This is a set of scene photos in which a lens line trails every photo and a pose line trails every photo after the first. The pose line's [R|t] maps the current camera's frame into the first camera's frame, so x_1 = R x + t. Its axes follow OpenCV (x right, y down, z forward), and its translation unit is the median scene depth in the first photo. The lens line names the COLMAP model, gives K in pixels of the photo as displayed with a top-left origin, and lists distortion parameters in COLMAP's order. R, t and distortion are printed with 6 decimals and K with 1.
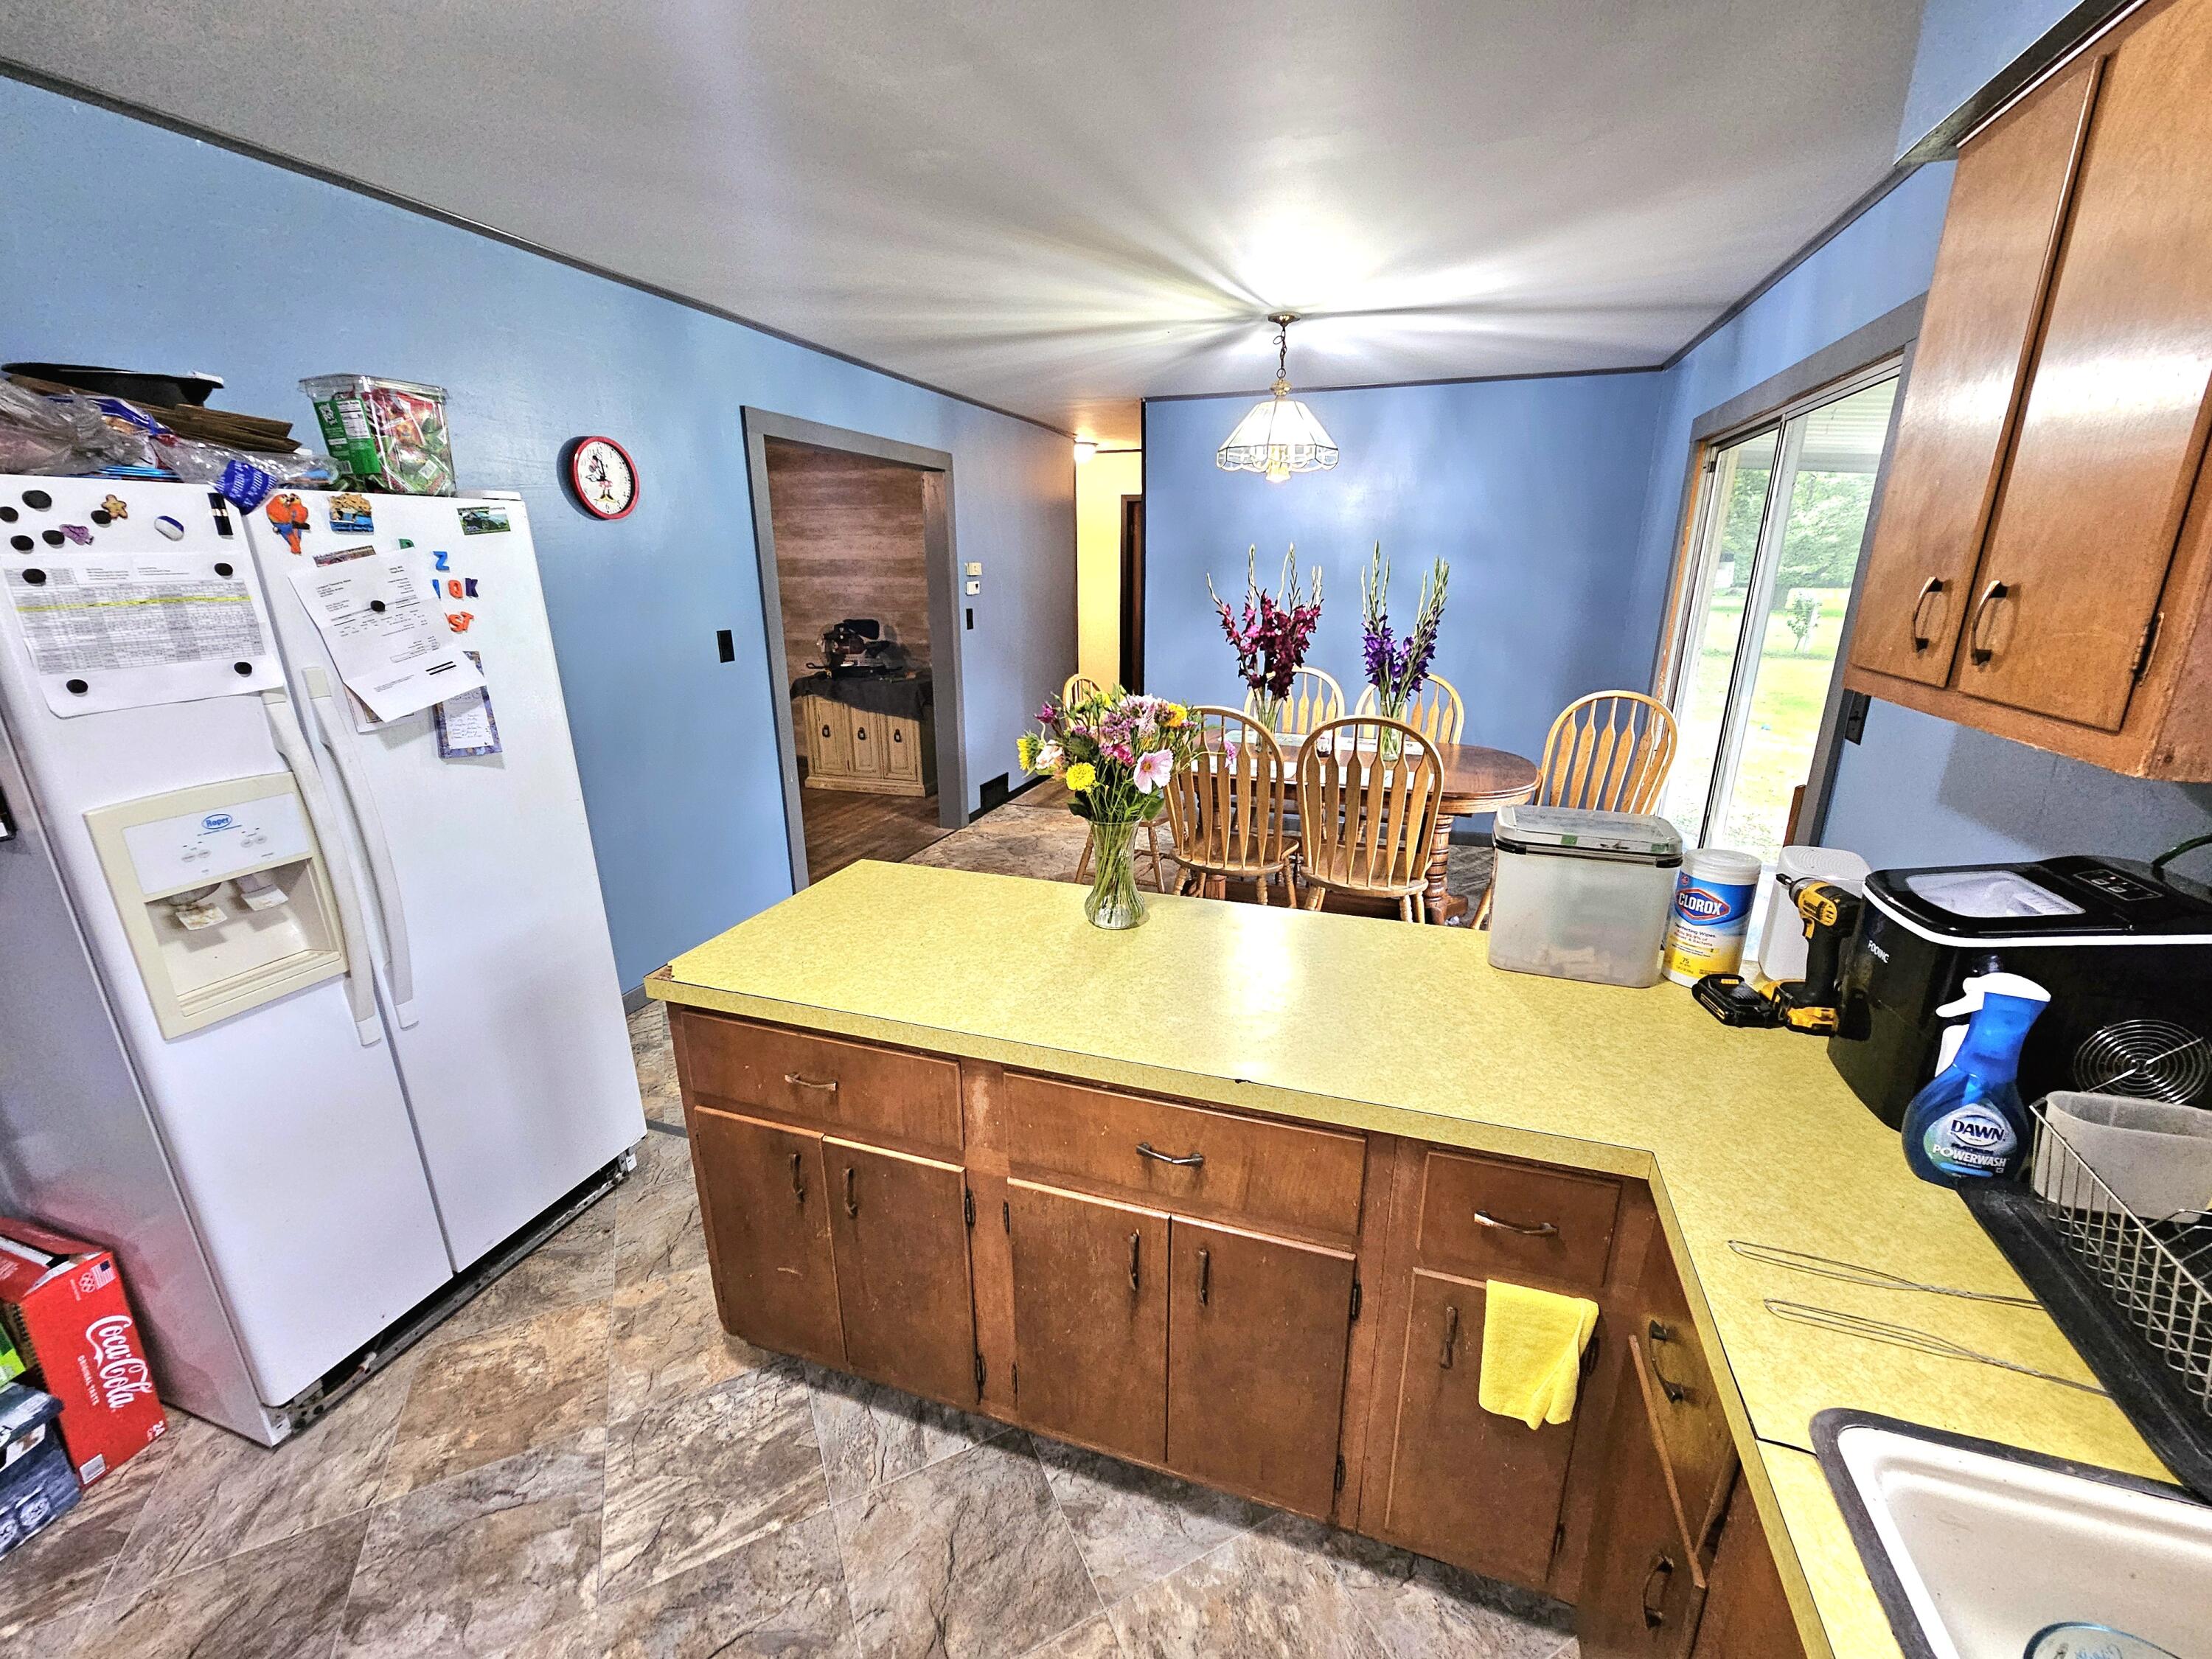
lens RADIAL K [[894.0, 0, 1106.0], [0, 894.0, 829.5], [0, 0, 1]] dist [0.001162, 0.000783]
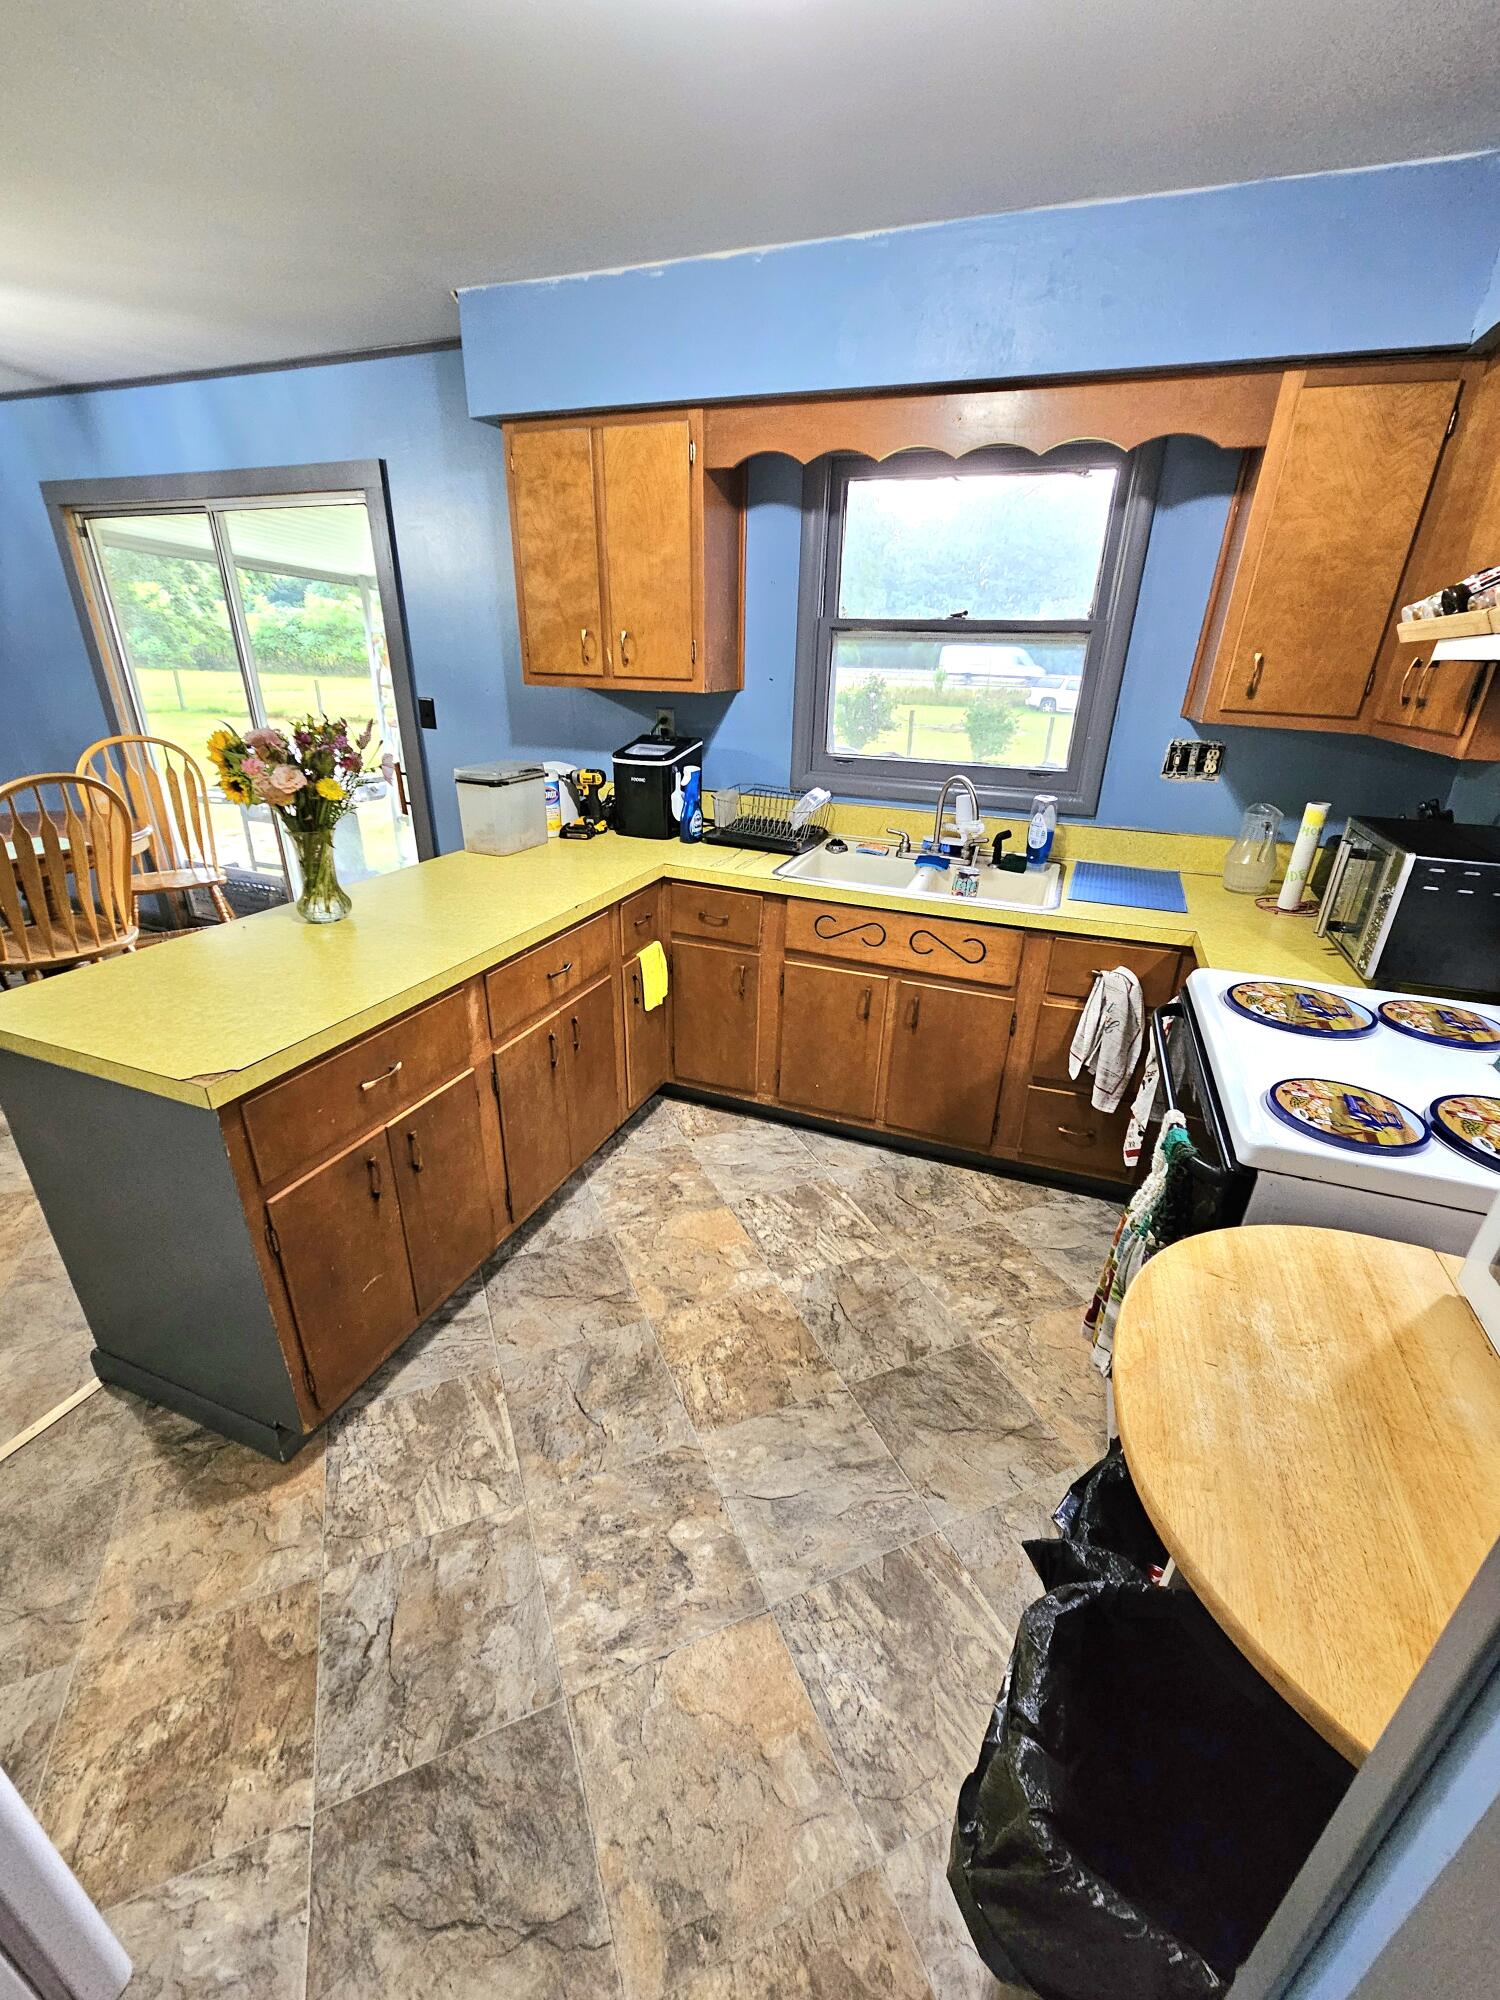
lens RADIAL K [[808.3, 0, 750.0], [0, 808.3, 1000.0], [0, 0, 1]] dist [0.001162, 0.000783]
pose [[0.050729, -0.395950, 0.916870, -1.191160], [0.263965, 0.890721, 0.370052, -0.062021], [-0.963197, 0.223249, 0.149703, 0.356716]]
